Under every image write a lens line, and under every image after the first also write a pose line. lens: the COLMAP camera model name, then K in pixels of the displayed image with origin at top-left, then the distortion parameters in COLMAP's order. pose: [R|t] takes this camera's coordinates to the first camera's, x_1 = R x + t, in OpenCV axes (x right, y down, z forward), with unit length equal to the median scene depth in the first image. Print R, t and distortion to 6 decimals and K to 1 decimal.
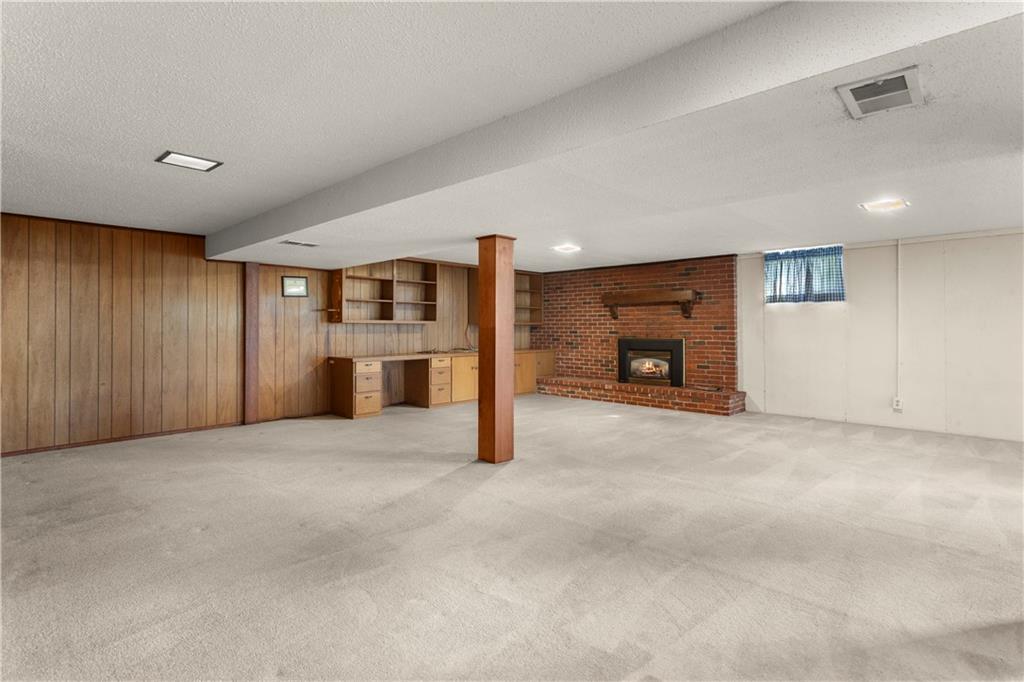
lens RADIAL K [[494.4, 0, 525.0], [0, 494.4, 324.1], [0, 0, 1]] dist [0.000037, 0.001758]
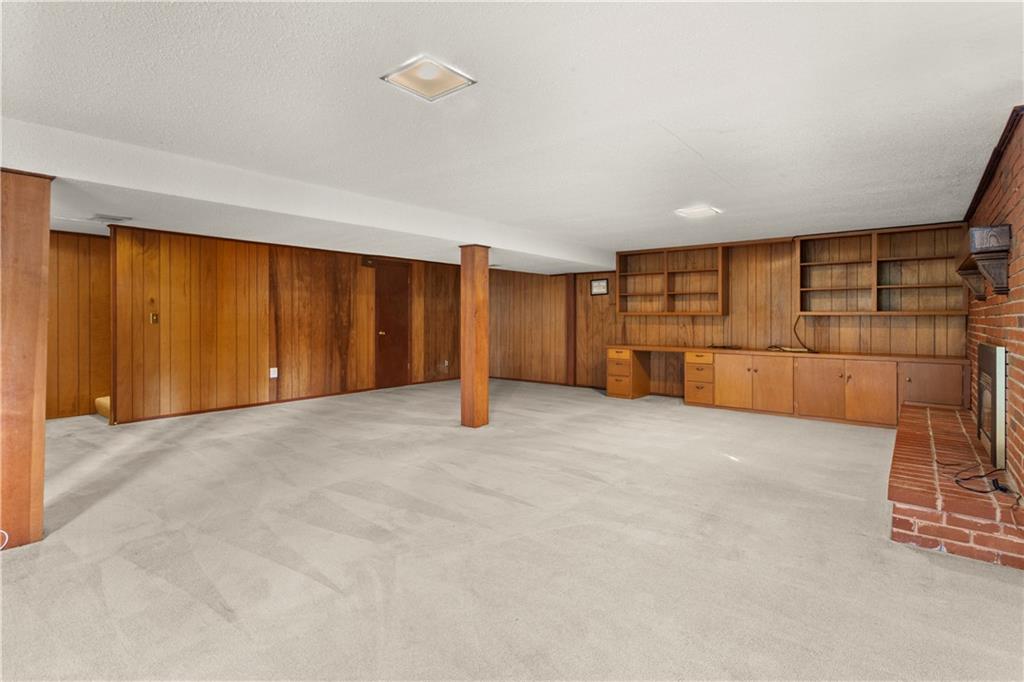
lens RADIAL K [[494.4, 0, 510.1], [0, 494.4, 320.4], [0, 0, 1]] dist [0.000037, 0.001758]
pose [[0.072513, 0.004002, -0.997359, 0.691818], [0.006758, 0.999967, 0.004503, 0.002627], [0.997345, -0.007067, 0.072484, 0.578872]]
